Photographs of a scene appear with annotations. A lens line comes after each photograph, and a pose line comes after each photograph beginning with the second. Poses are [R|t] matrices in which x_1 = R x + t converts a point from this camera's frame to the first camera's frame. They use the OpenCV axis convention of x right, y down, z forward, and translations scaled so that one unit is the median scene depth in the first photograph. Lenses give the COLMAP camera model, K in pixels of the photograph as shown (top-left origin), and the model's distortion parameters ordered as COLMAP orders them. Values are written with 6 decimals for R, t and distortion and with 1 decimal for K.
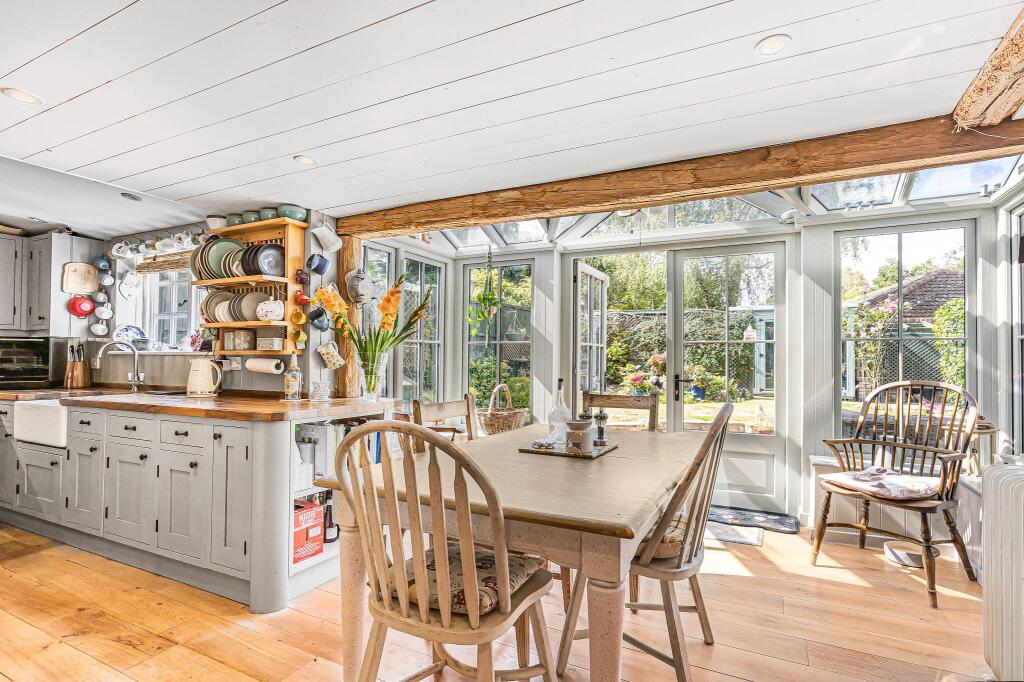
lens RADIAL K [[406.6, 0, 516.6], [0, 406.6, 350.9], [0, 0, 1]] dist [0.000982, 0.004933]
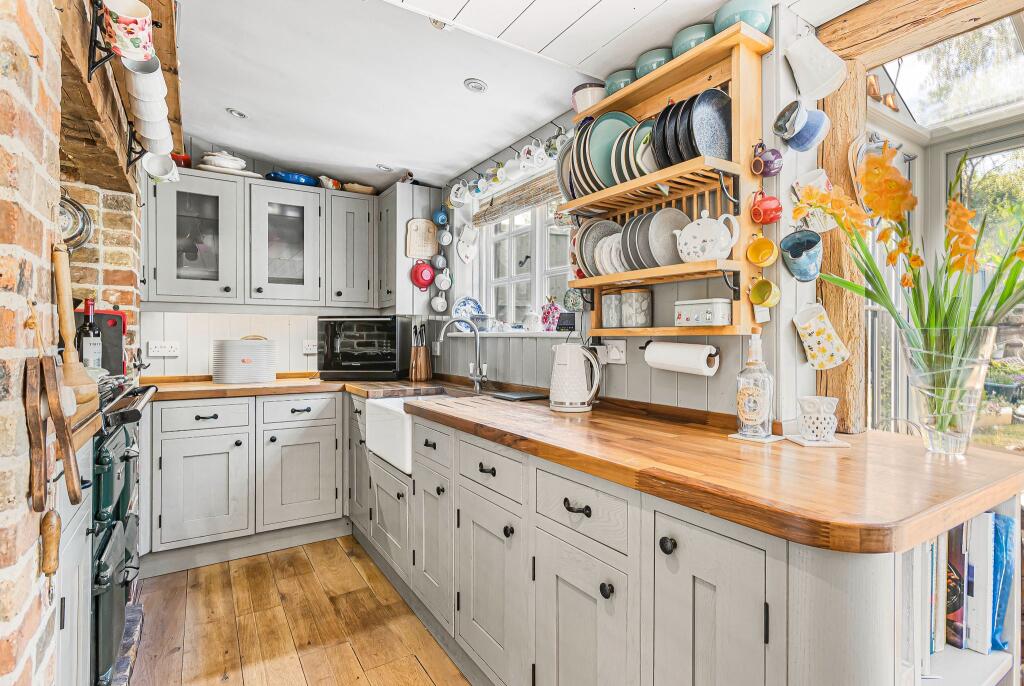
lens RADIAL K [[506.8, 0, 512.2], [0, 506.8, 337.8], [0, 0, 1]] dist [-0.000104, 0.000057]
pose [[0.802726, -0.004166, -0.596334, -0.390175], [0.012283, 0.999879, 0.009548, 0.003083], [0.596222, -0.014989, 0.802680, 0.362027]]
